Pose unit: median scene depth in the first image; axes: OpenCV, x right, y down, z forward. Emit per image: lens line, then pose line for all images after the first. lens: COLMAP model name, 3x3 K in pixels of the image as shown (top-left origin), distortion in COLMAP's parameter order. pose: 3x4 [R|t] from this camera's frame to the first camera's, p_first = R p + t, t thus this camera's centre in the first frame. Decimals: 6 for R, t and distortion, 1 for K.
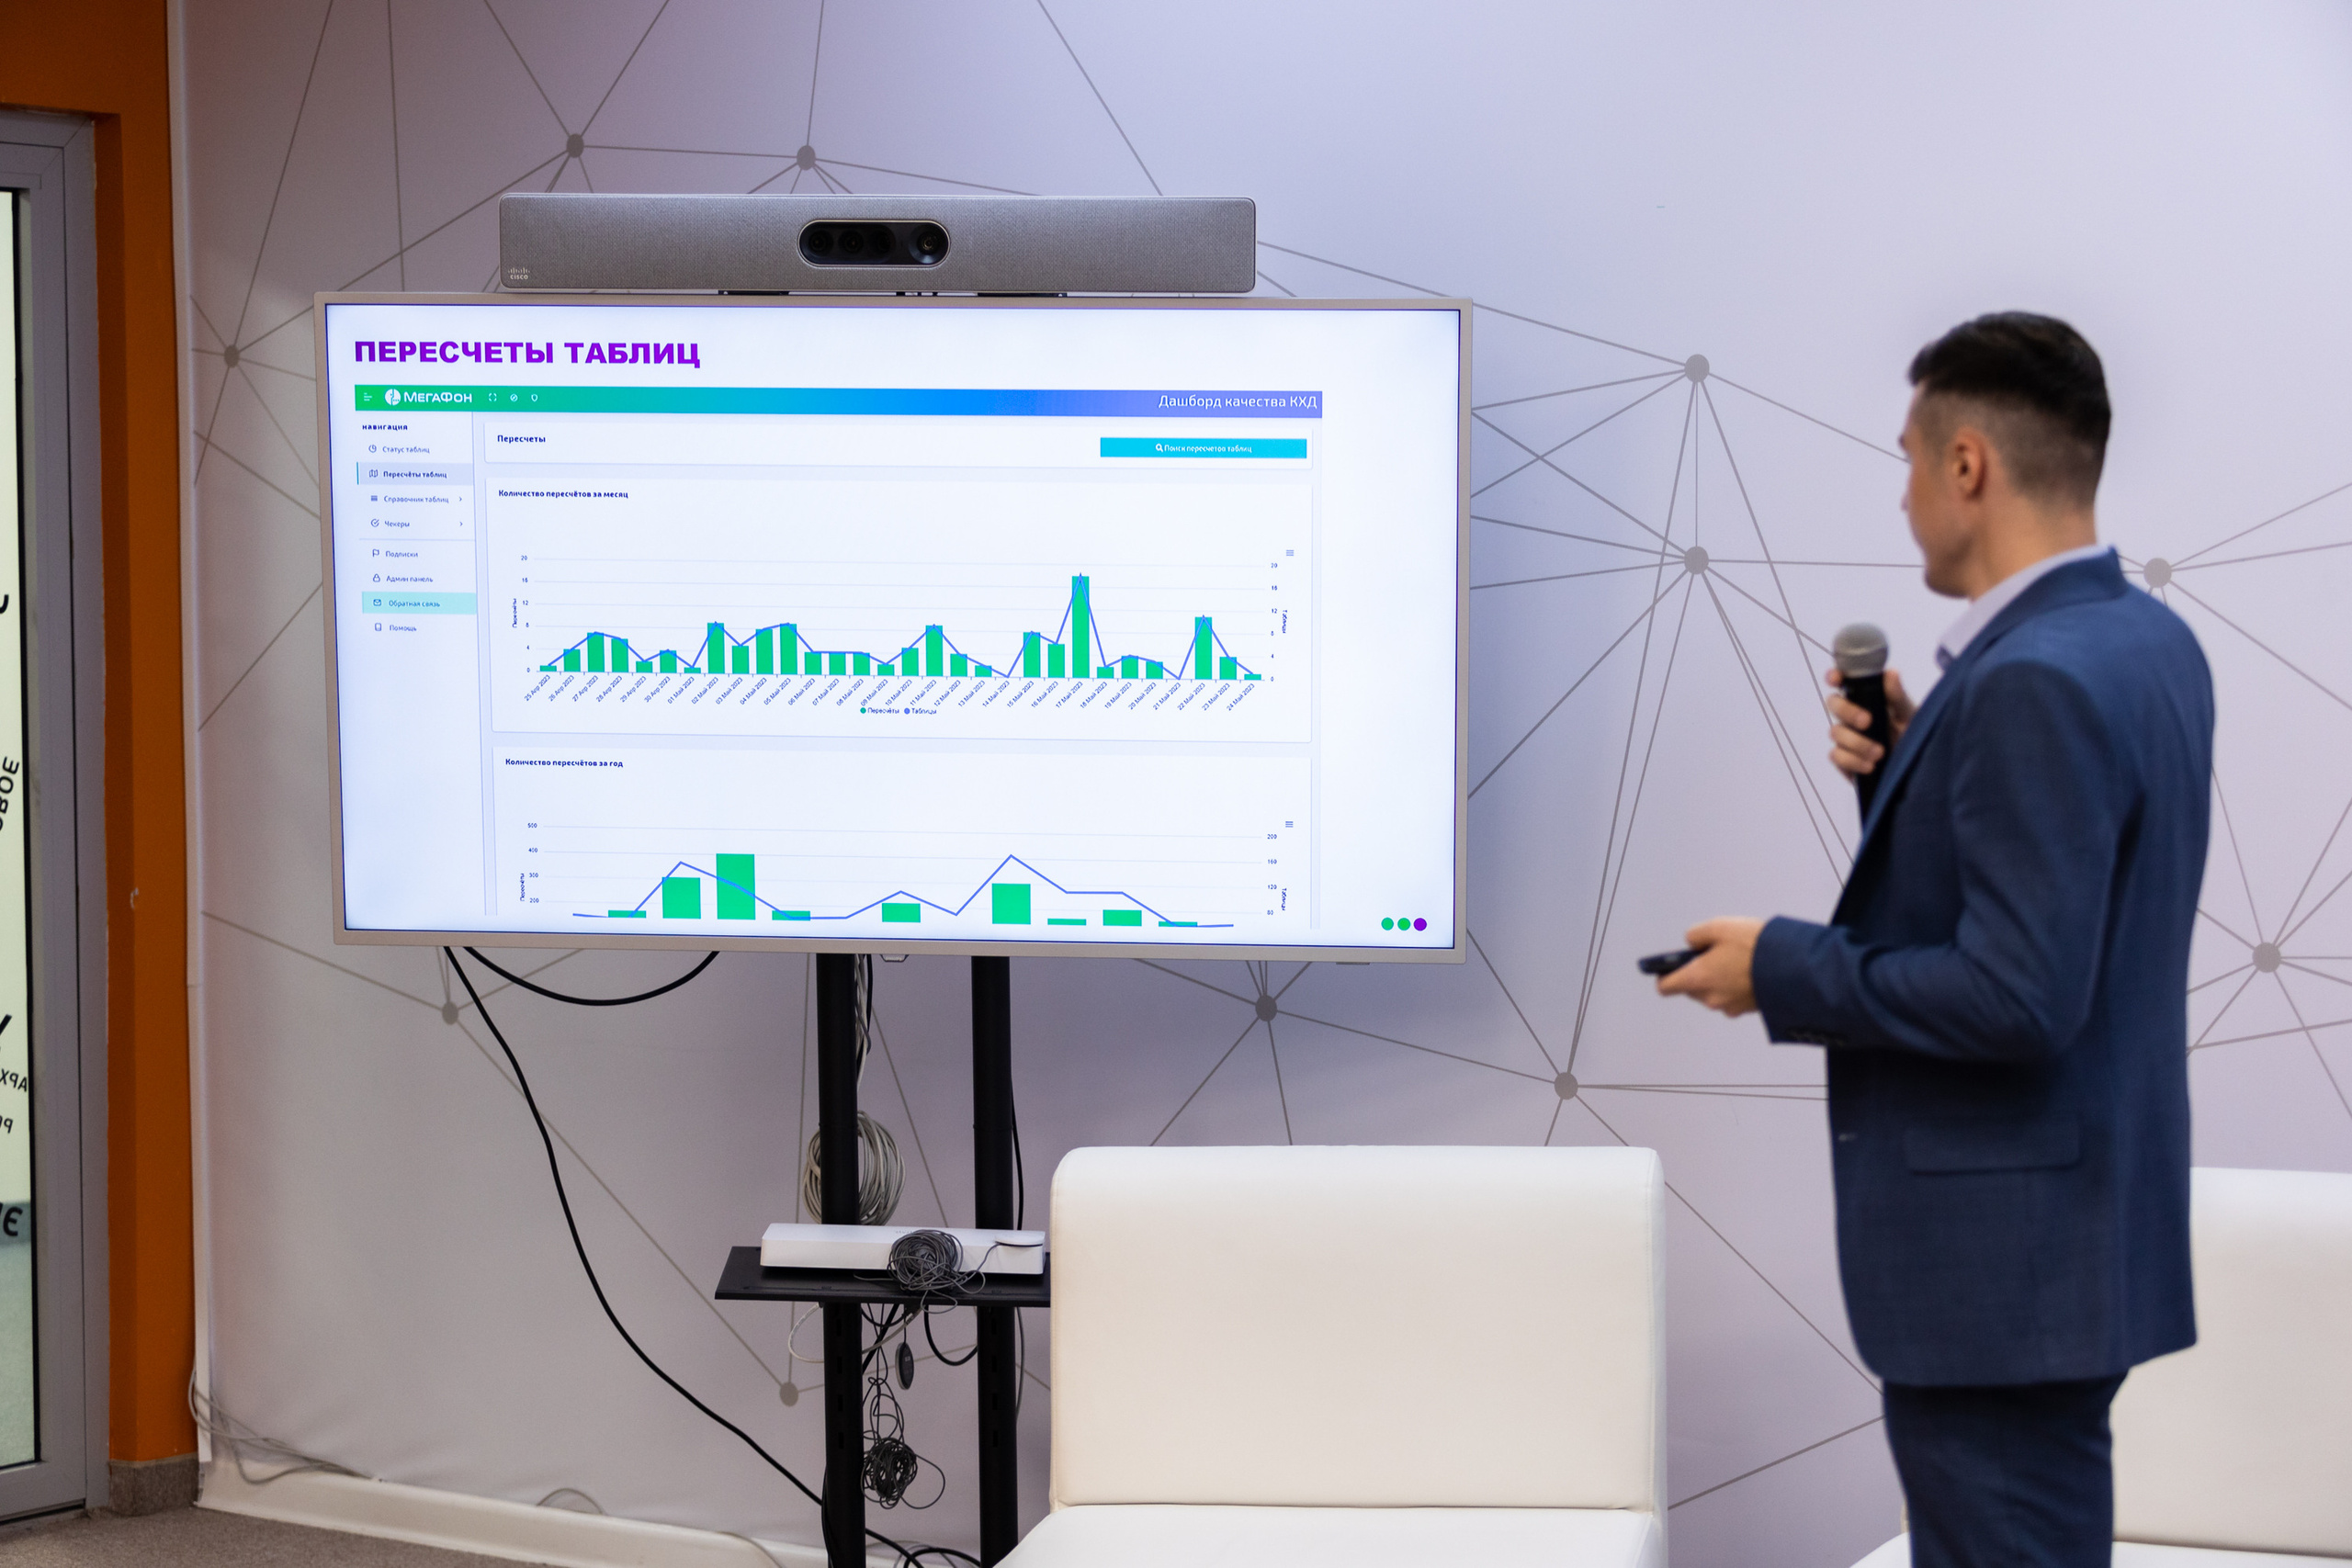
lens RADIAL K [[4642.0, 0, 1164.8], [0, 4642.0, 907.7], [0, 0, 1]] dist [-0.029692, 0.000000]
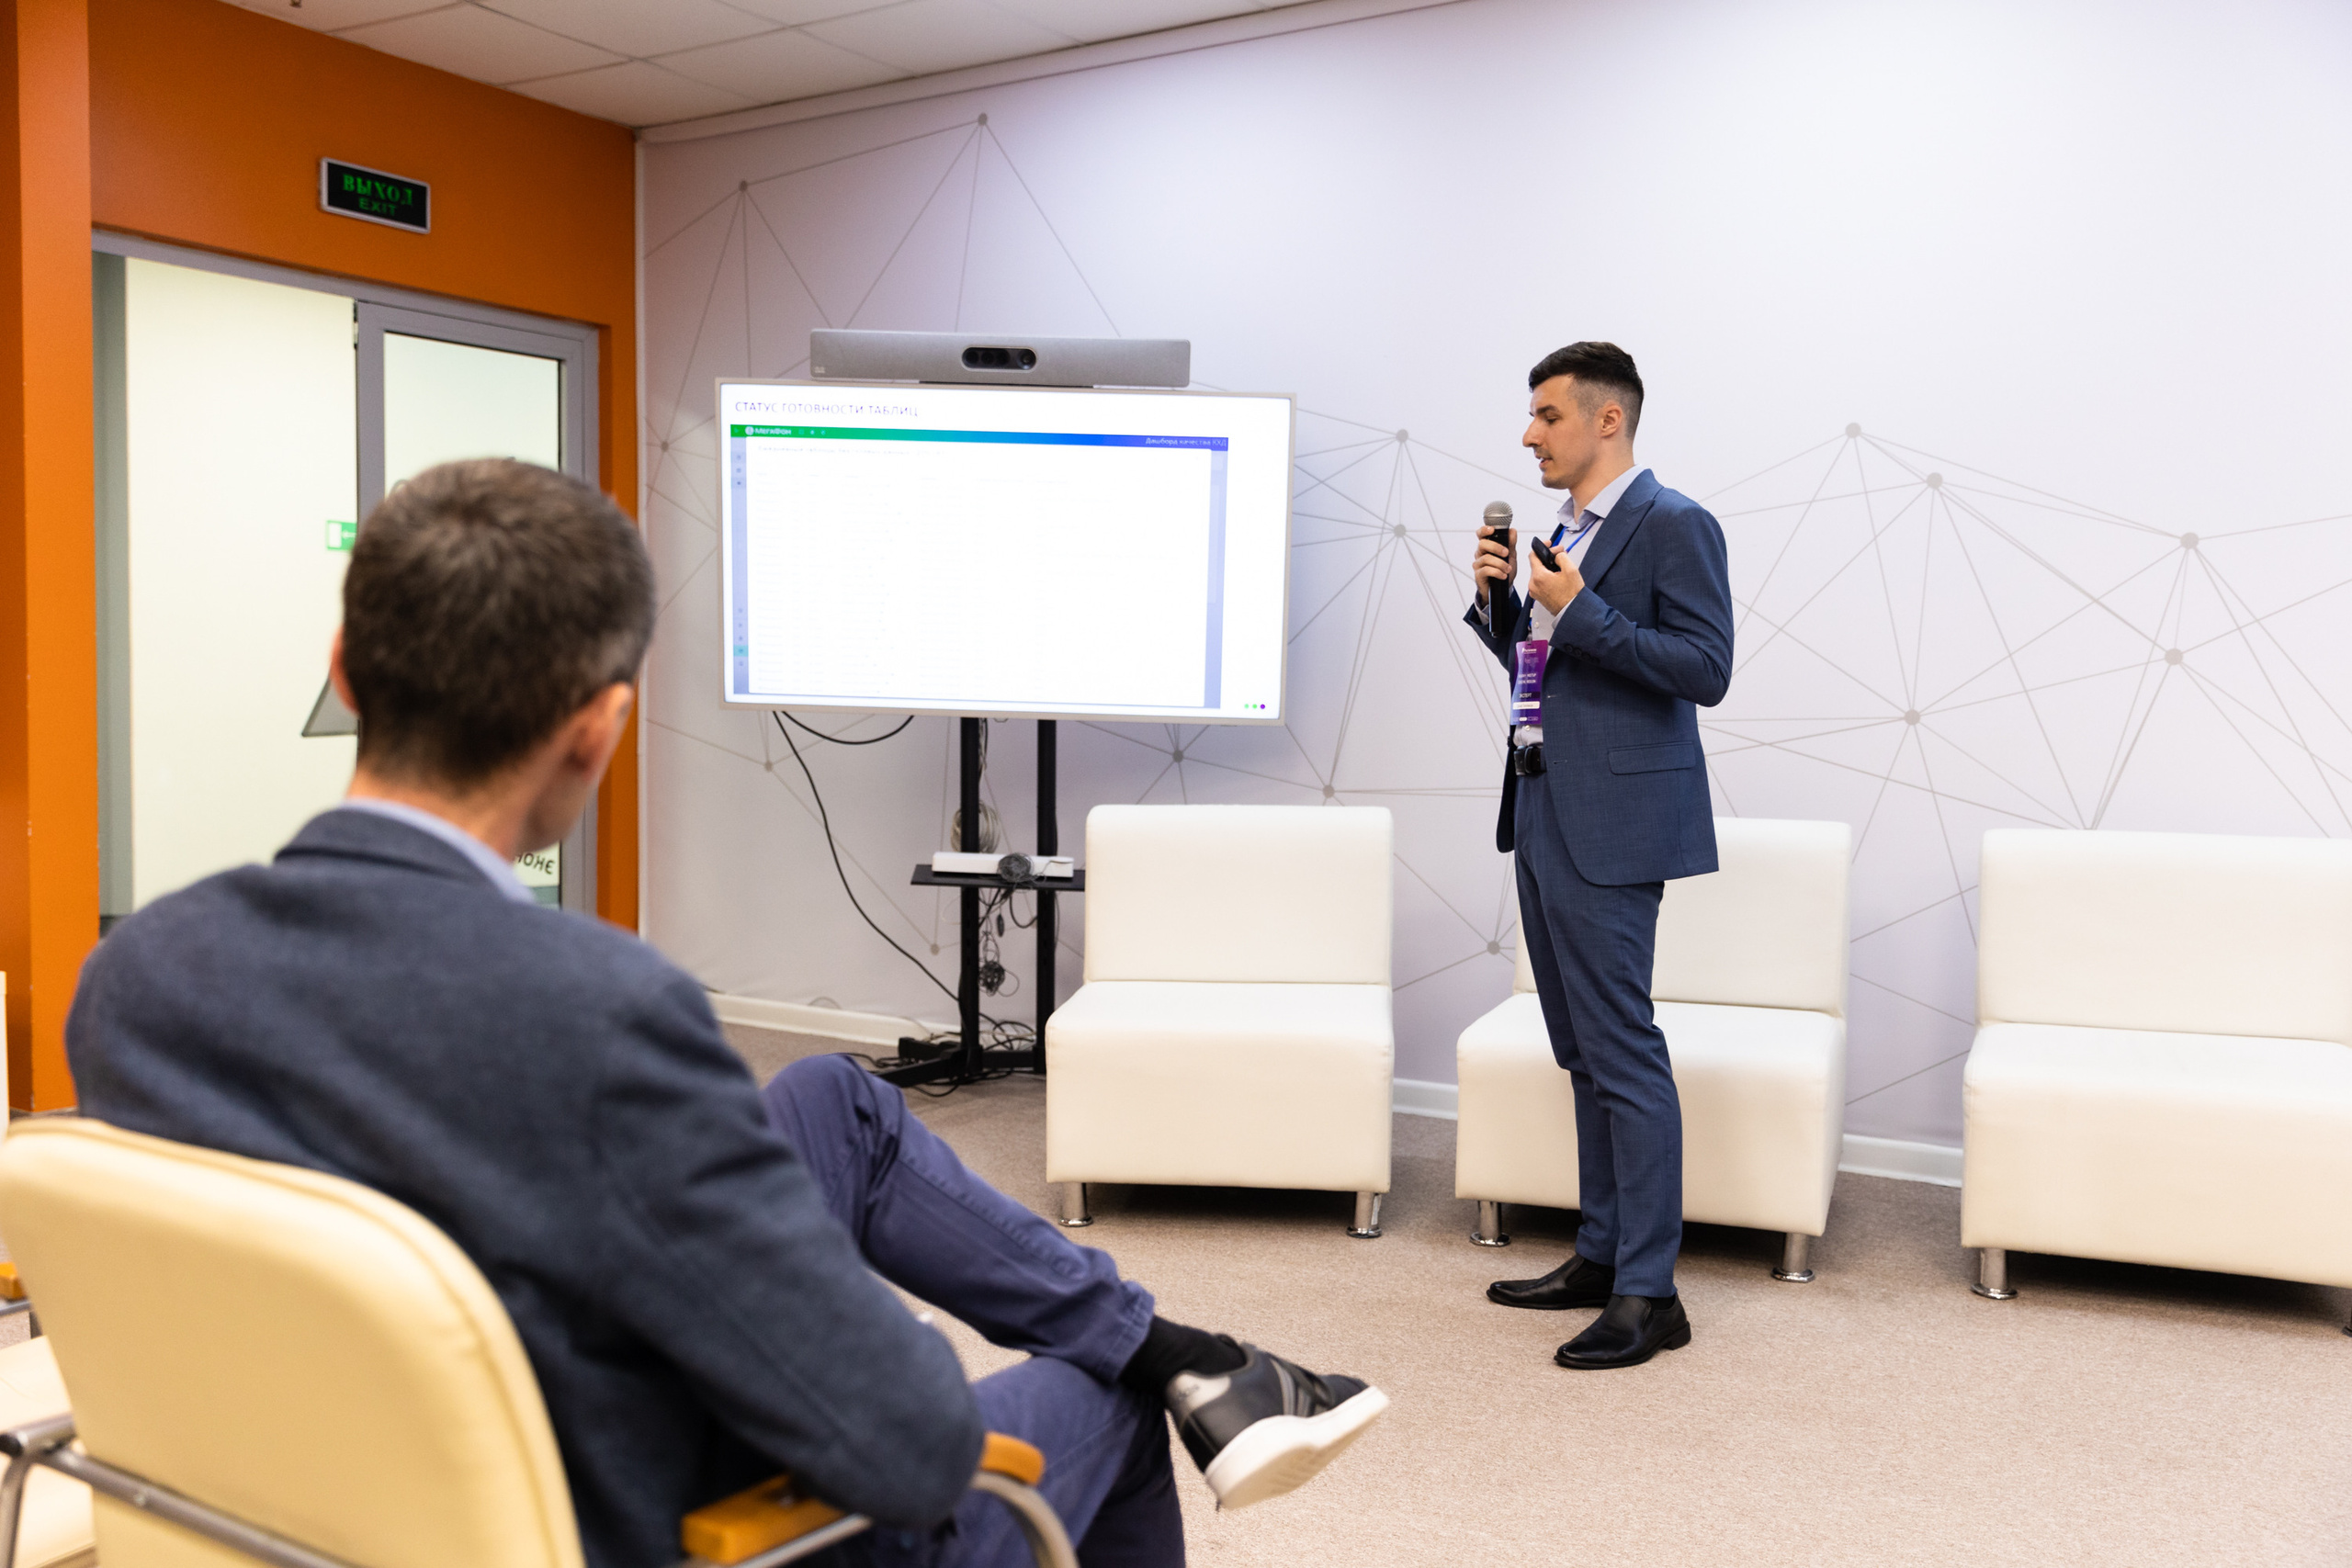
lens RADIAL K [[2007.5, 0, 1193.8], [0, 2007.5, 814.0], [0, 0, 1]] dist [-0.010760, 0.005343]
pose [[0.997358, 0.016657, 0.070714, -0.035812], [-0.016575, 0.999861, -0.001743, 0.052108], [-0.070734, 0.000567, 0.997495, 0.126734]]
